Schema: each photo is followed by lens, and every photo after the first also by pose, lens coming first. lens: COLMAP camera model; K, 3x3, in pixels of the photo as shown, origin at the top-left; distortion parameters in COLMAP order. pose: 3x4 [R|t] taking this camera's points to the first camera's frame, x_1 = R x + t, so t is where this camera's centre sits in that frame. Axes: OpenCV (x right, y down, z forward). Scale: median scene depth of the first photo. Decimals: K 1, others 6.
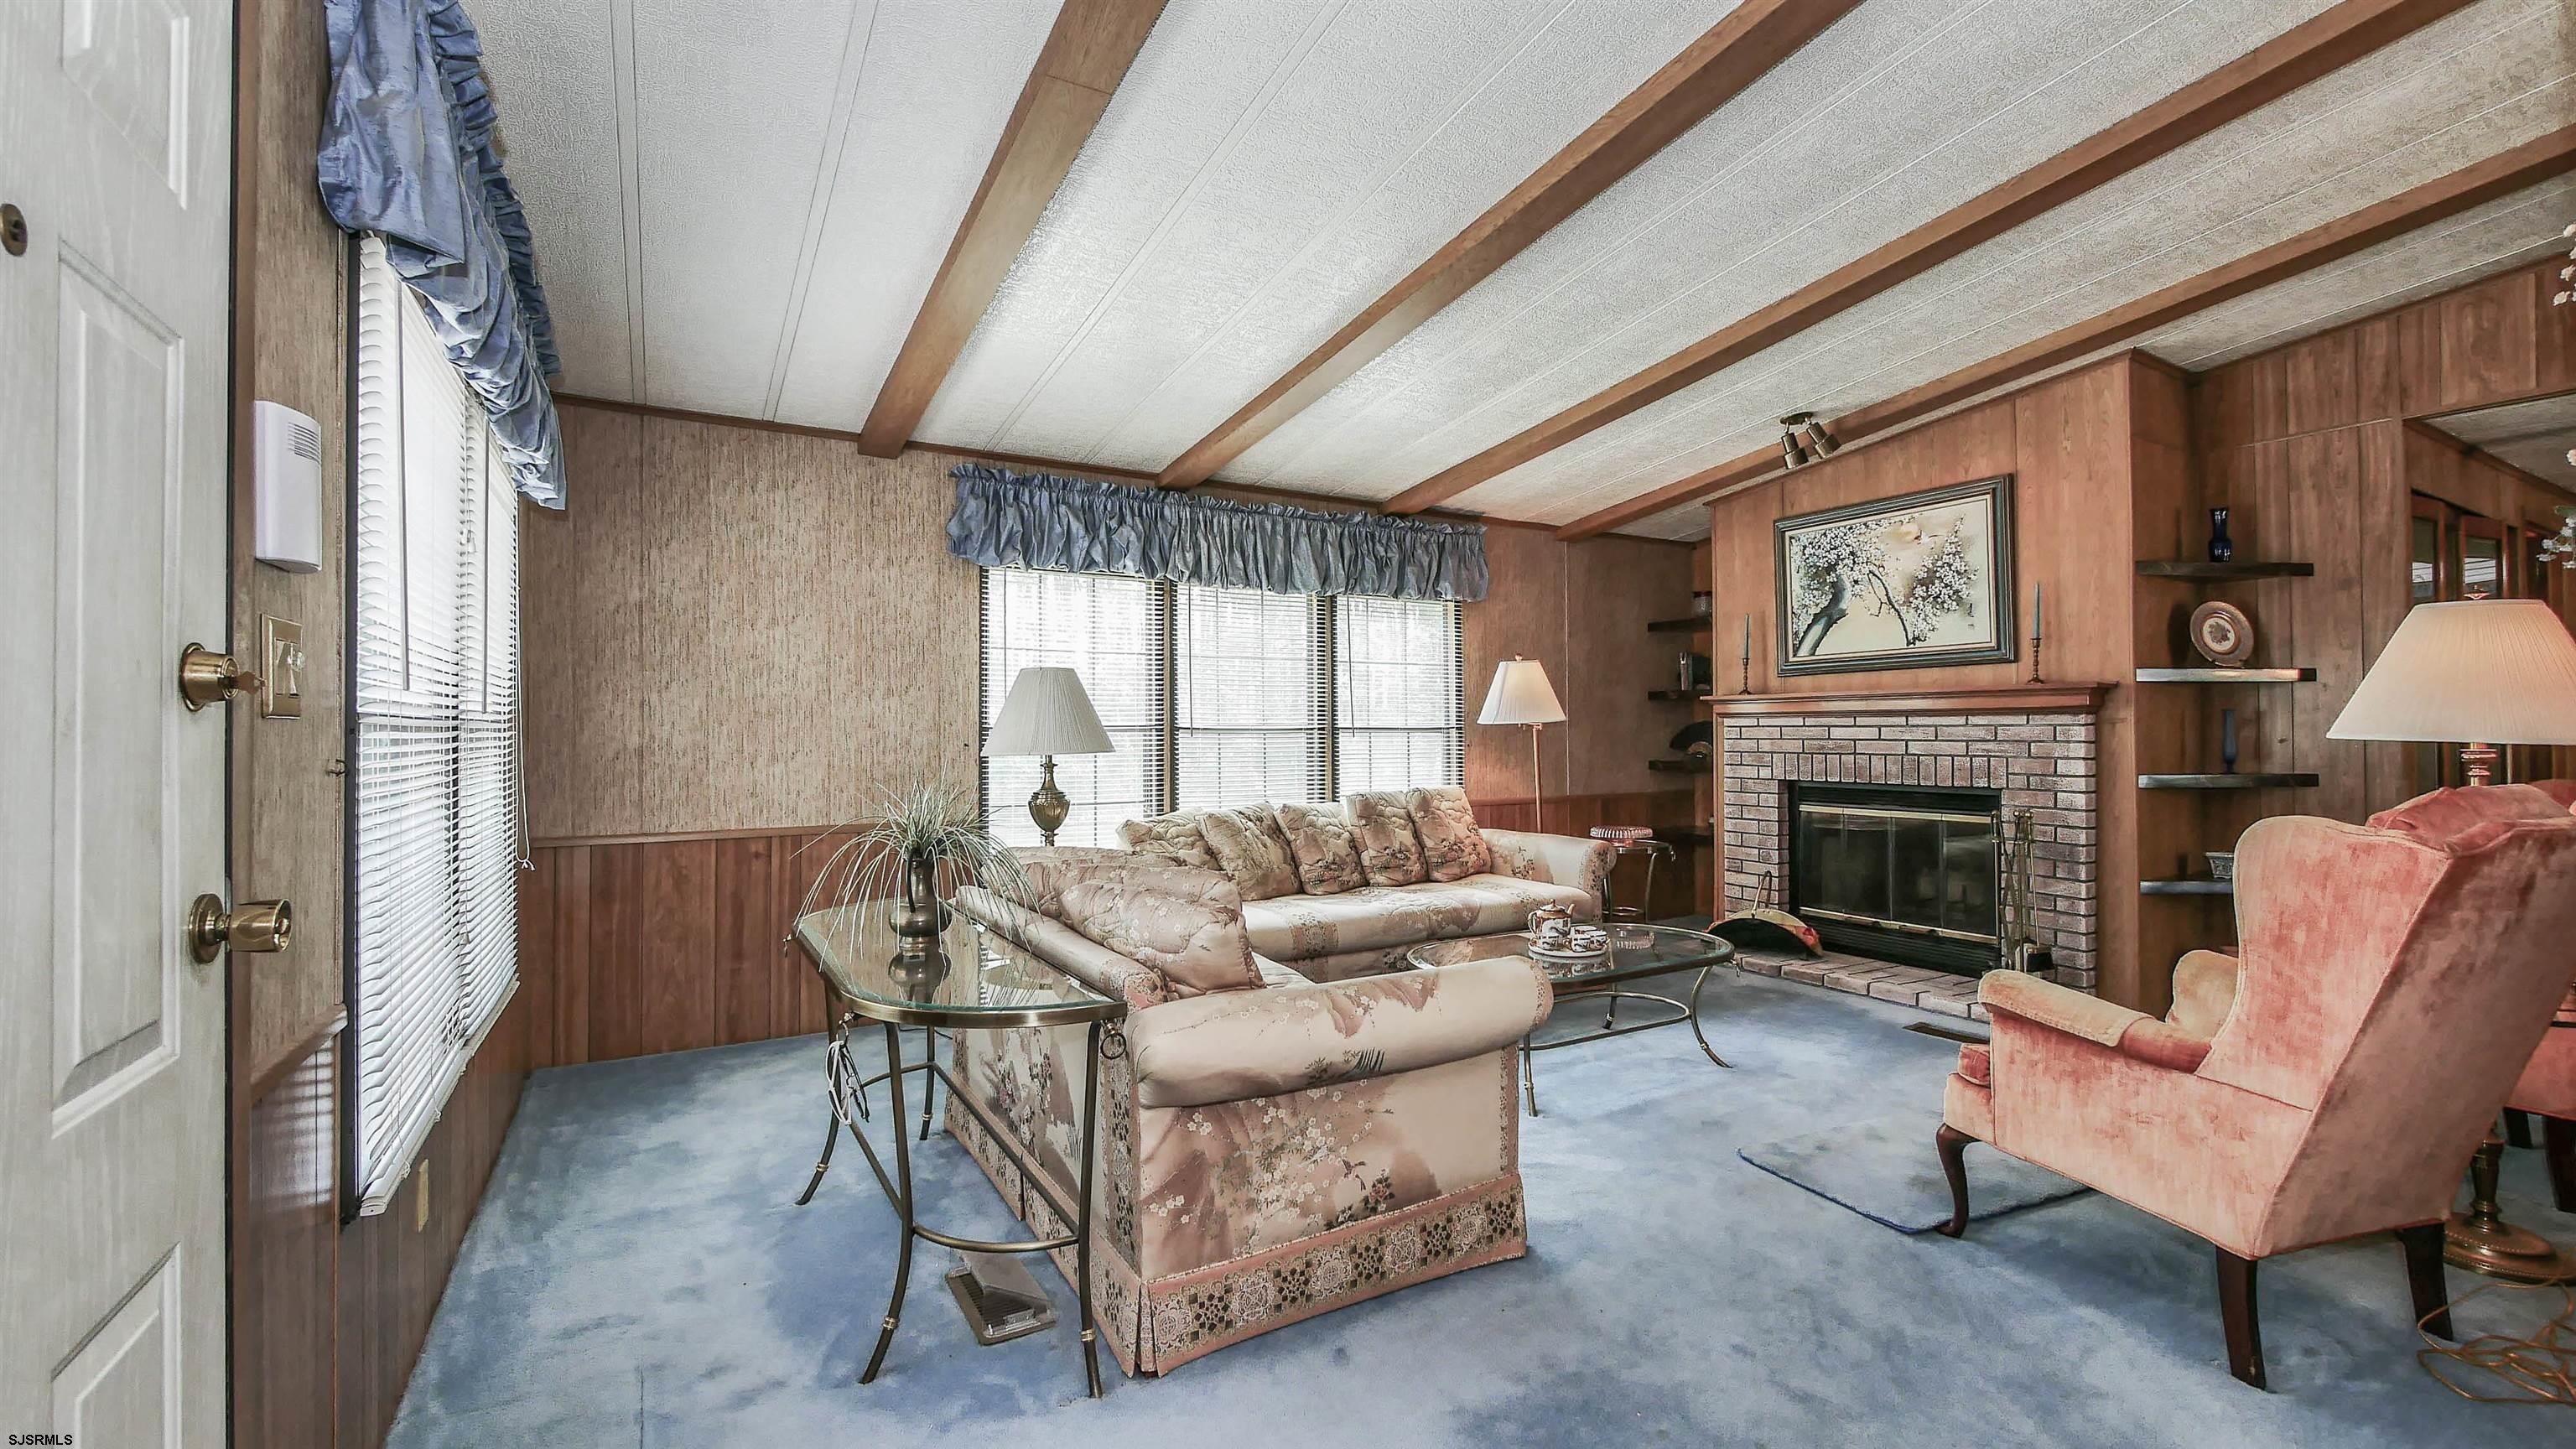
lens RADIAL K [[1064.4, 0, 1265.4], [0, 1064.4, 716.3], [0, 0, 1]] dist [-0.004225, 0.000146]
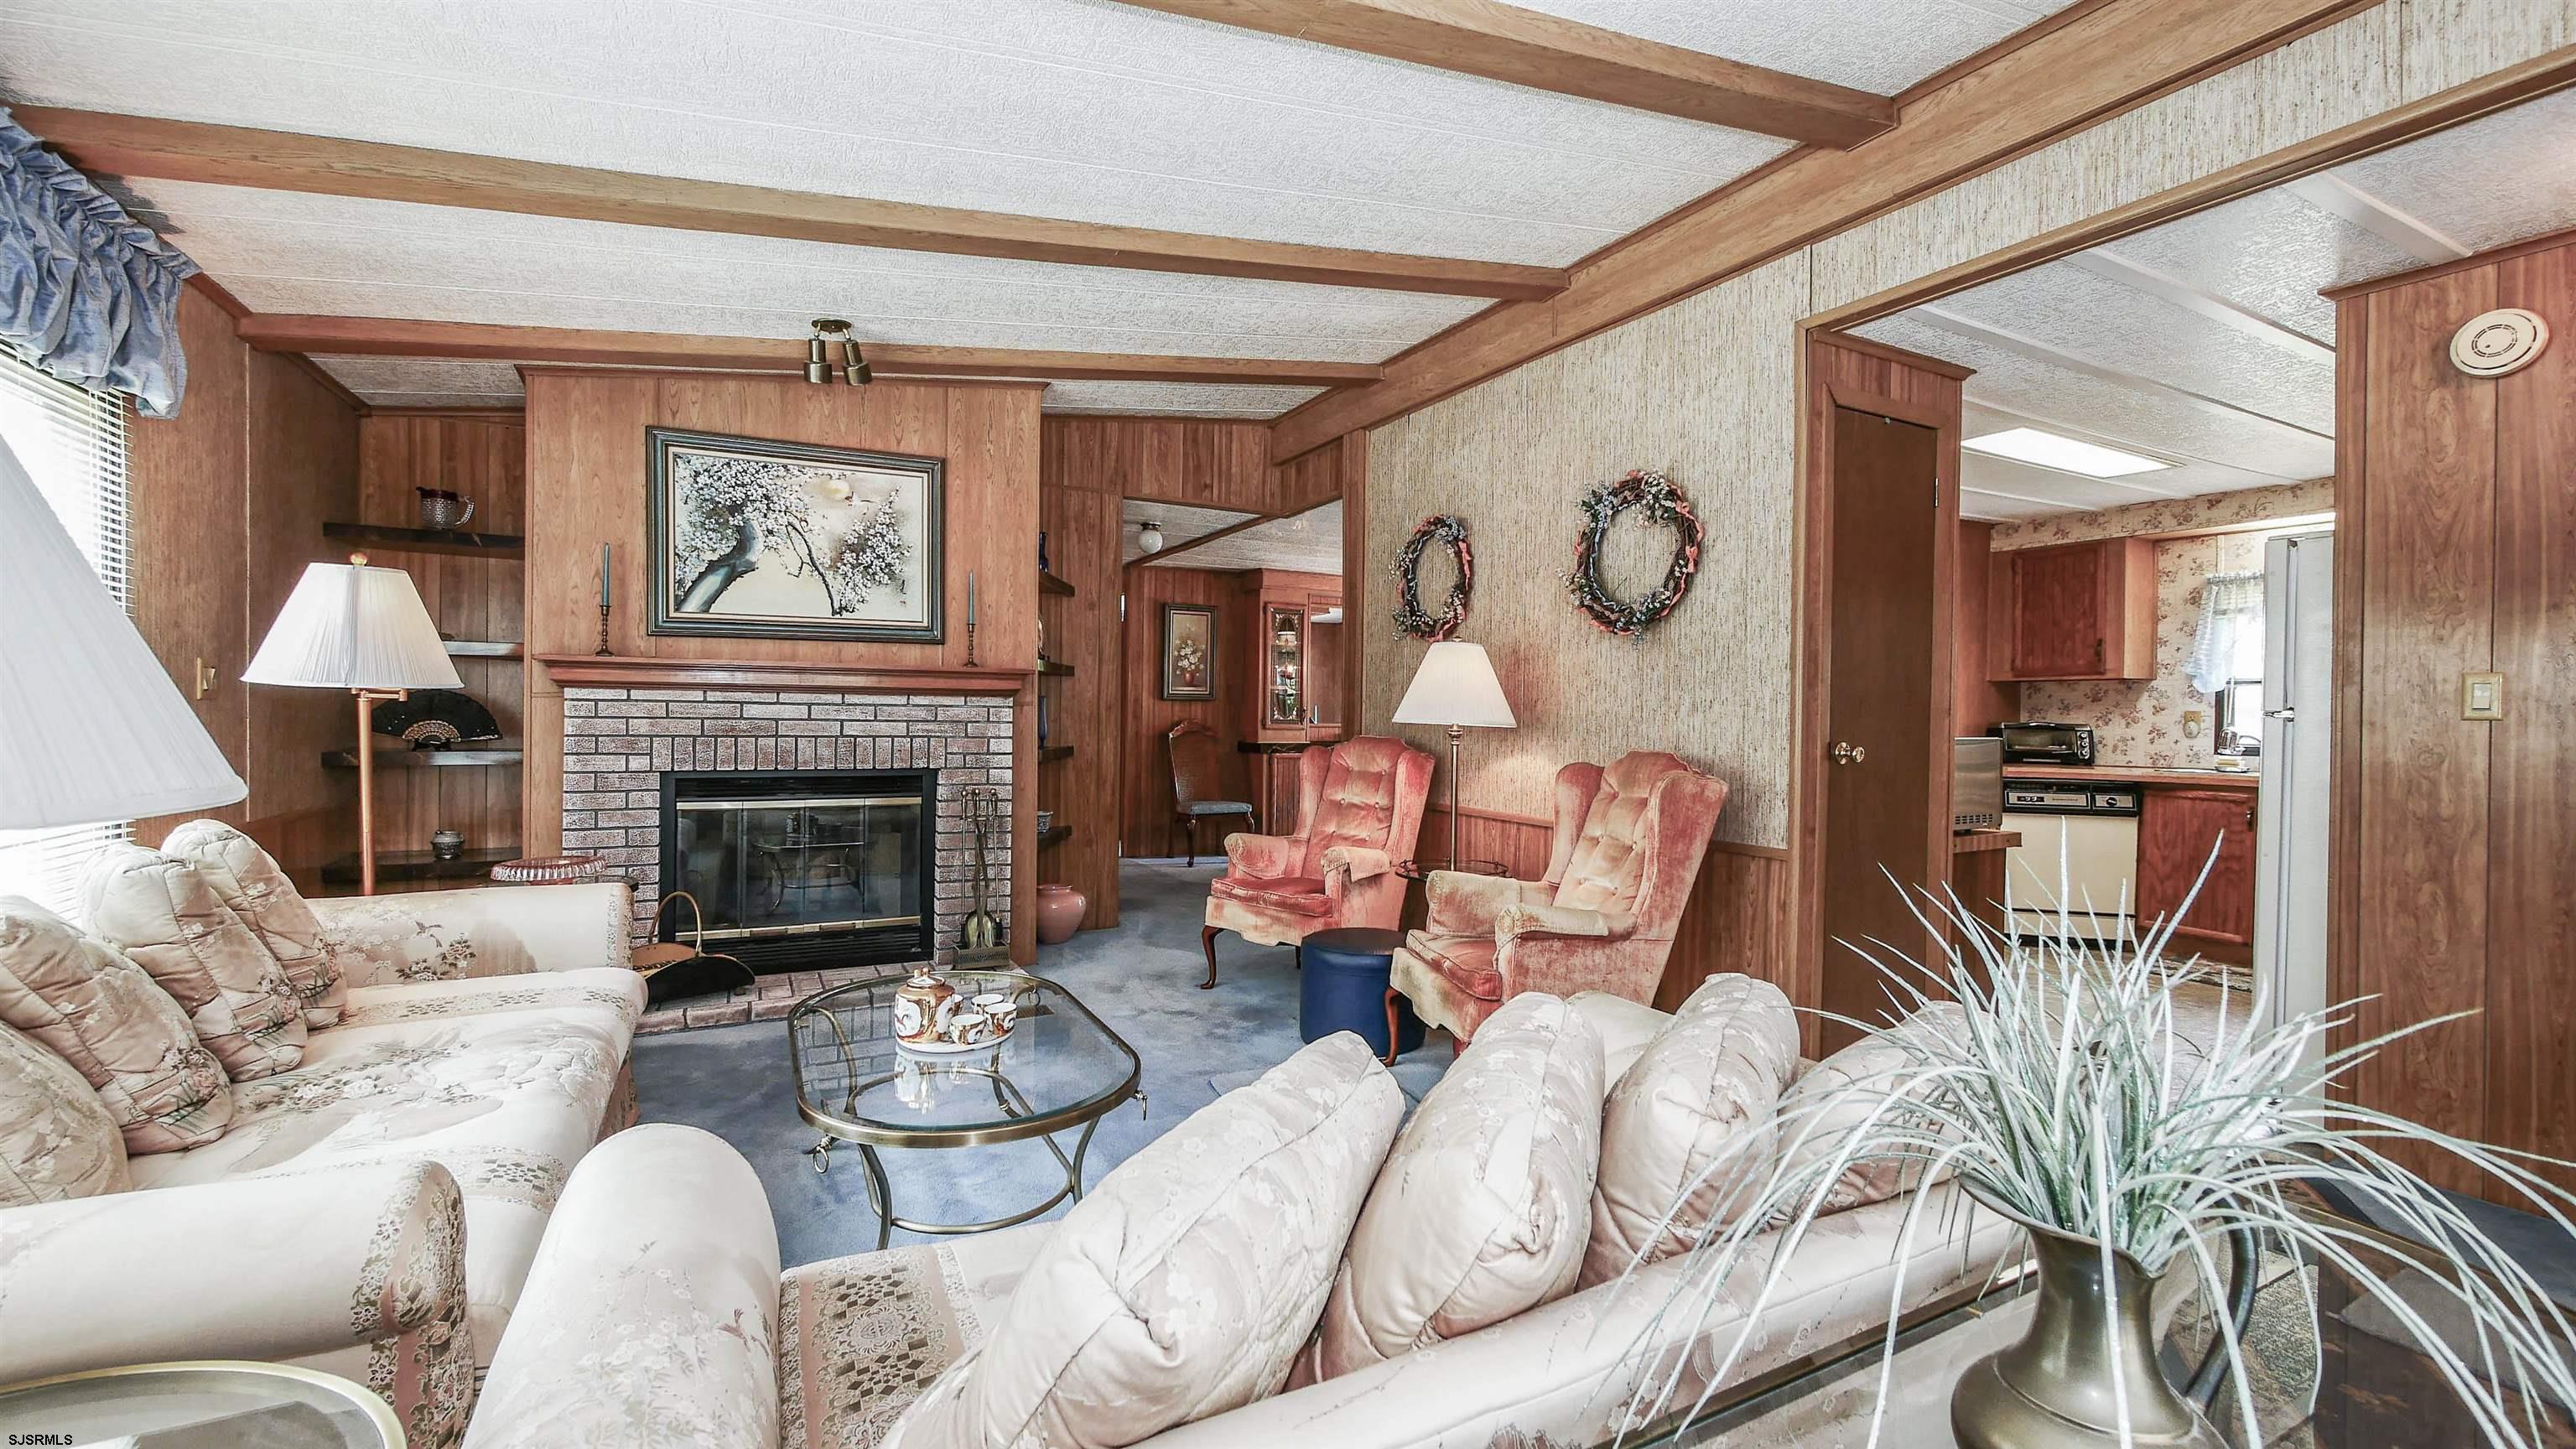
lens RADIAL K [[1064.4, 0, 1295.8], [0, 1064.4, 723.5], [0, 0, 1]] dist [-0.004225, 0.000146]
pose [[0.036045, -0.004894, 0.999338, -0.283161], [-0.027744, 0.999598, 0.005896, 0.009055], [-0.998965, -0.027939, 0.035895, 0.571940]]
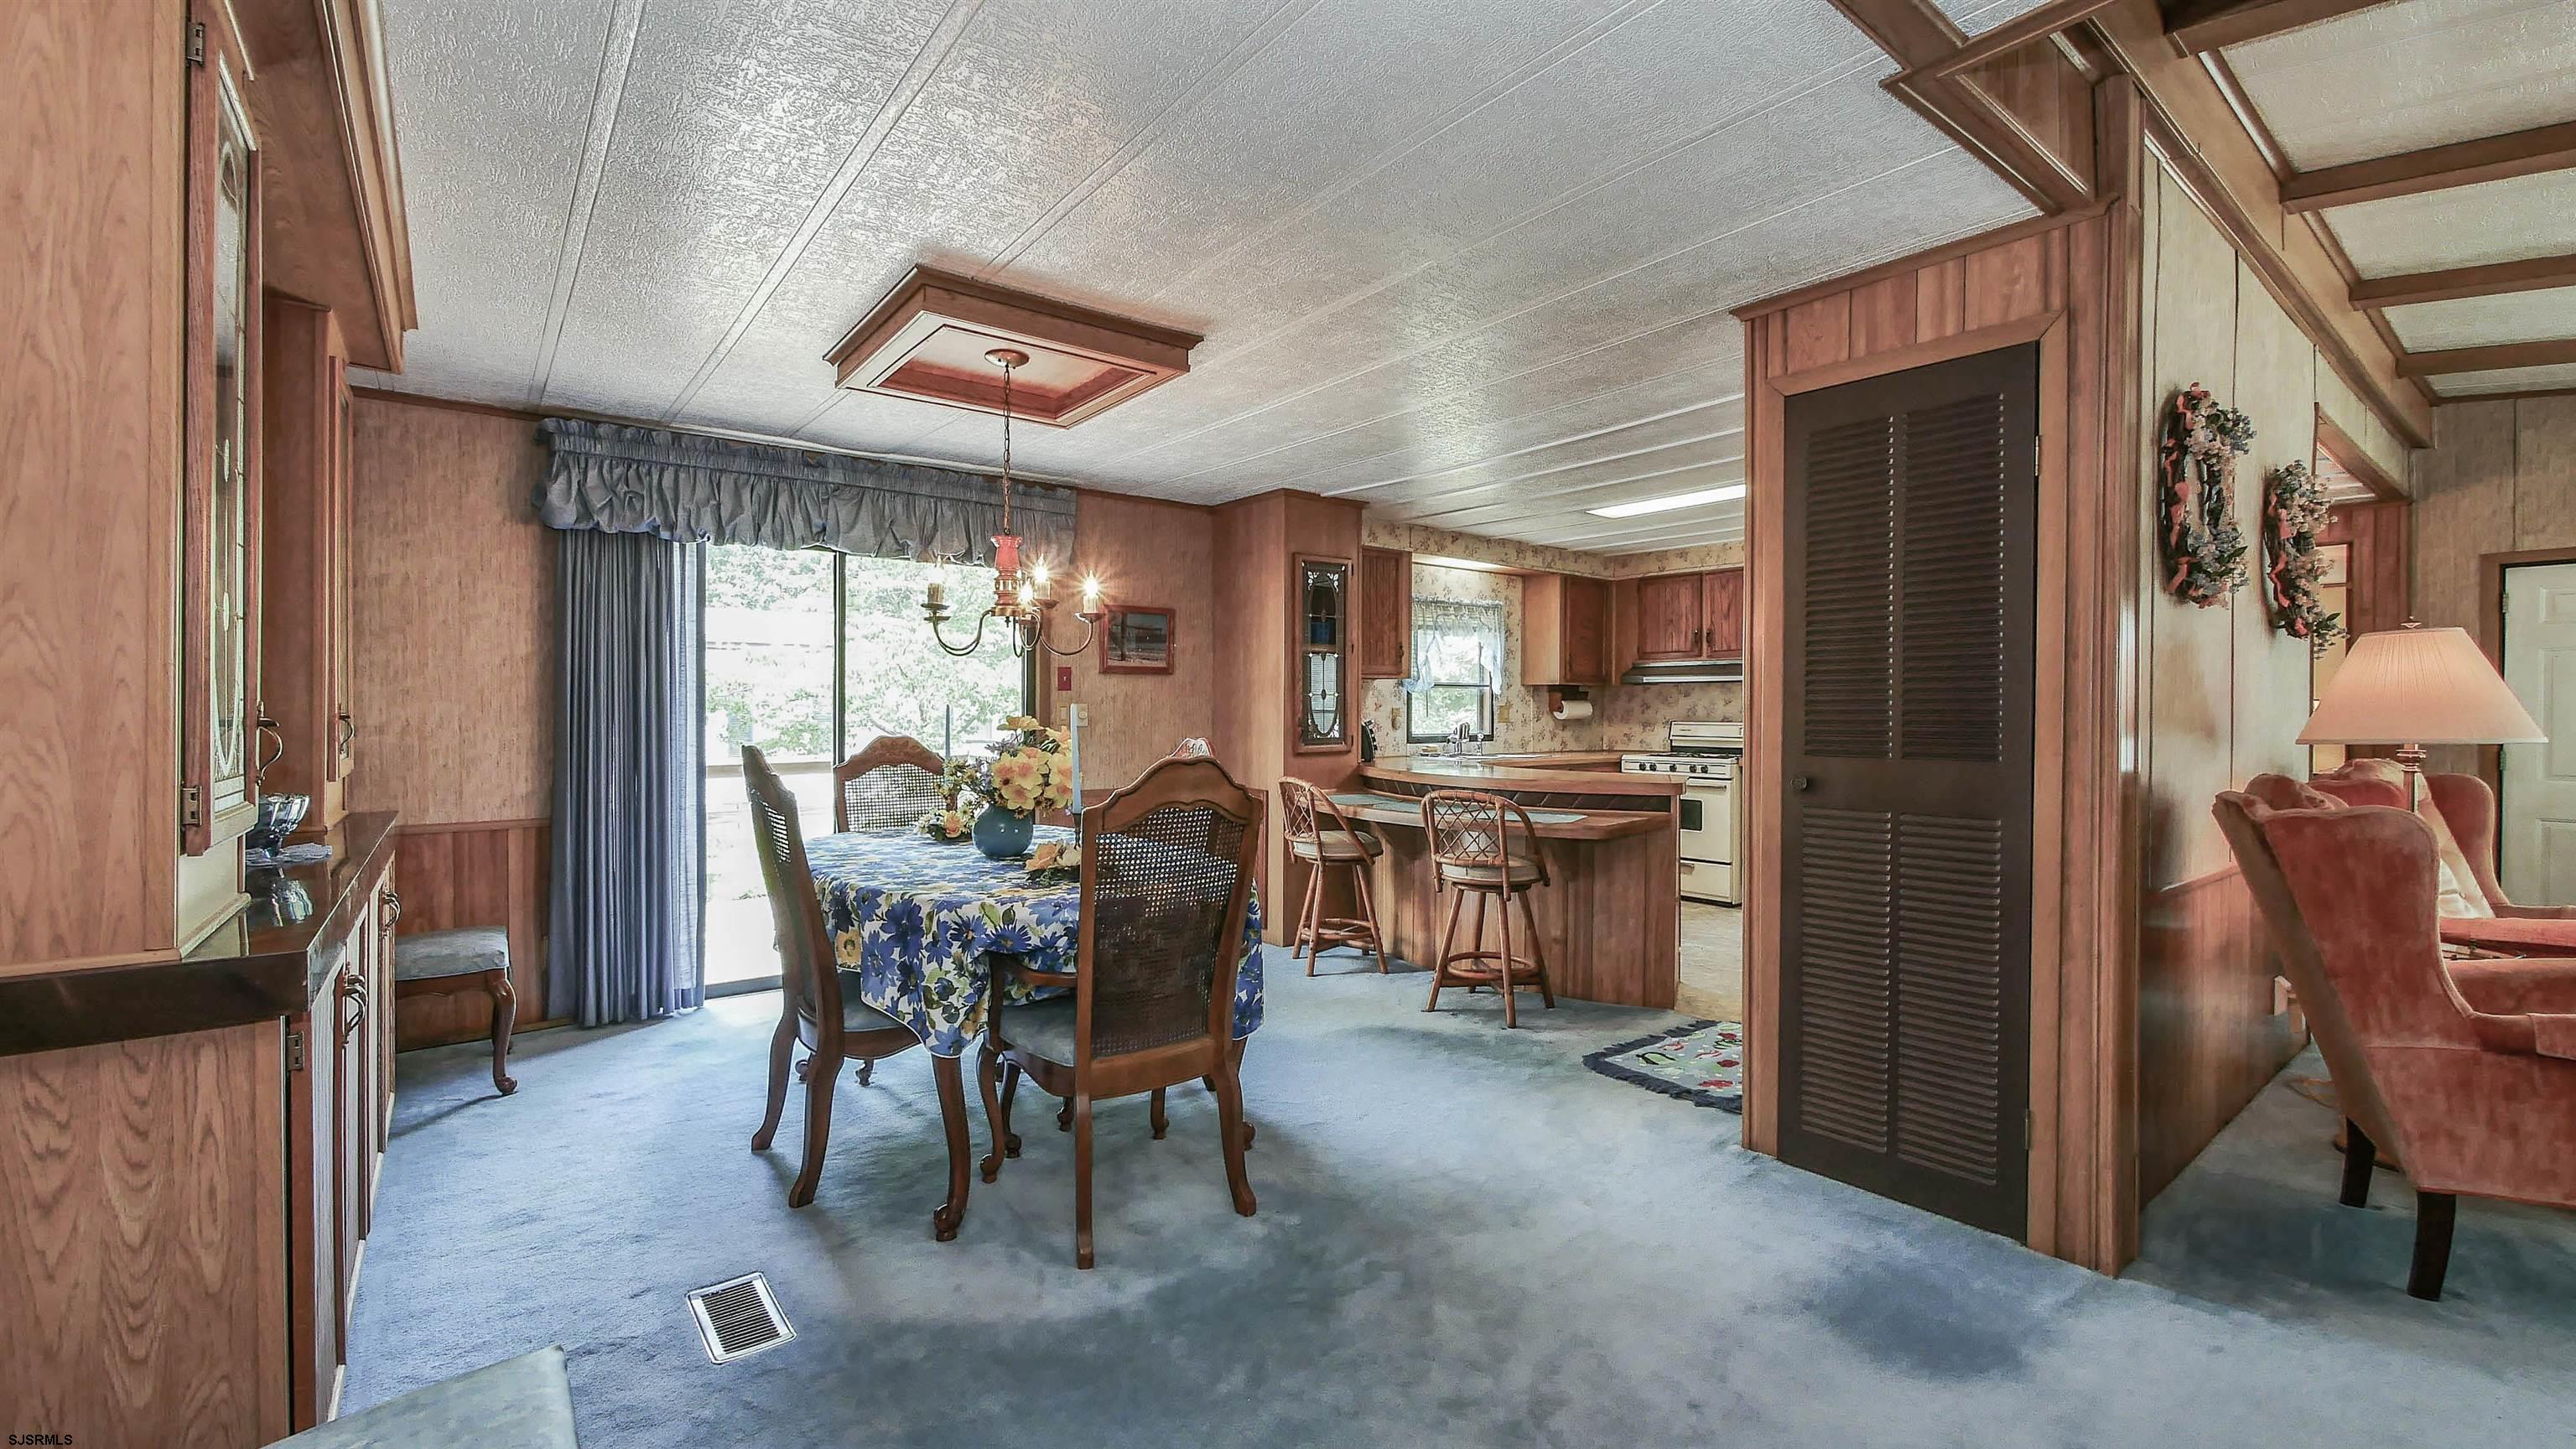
lens RADIAL K [[1064.4, 0, 1286.4], [0, 1064.4, 721.1], [0, 0, 1]] dist [-0.004225, 0.000146]
pose [[-0.990328, 0.004275, -0.138681, 1.271616], [0.005214, 0.999966, -0.006408, 0.000130], [0.138649, -0.007069, -0.990316, 0.979293]]
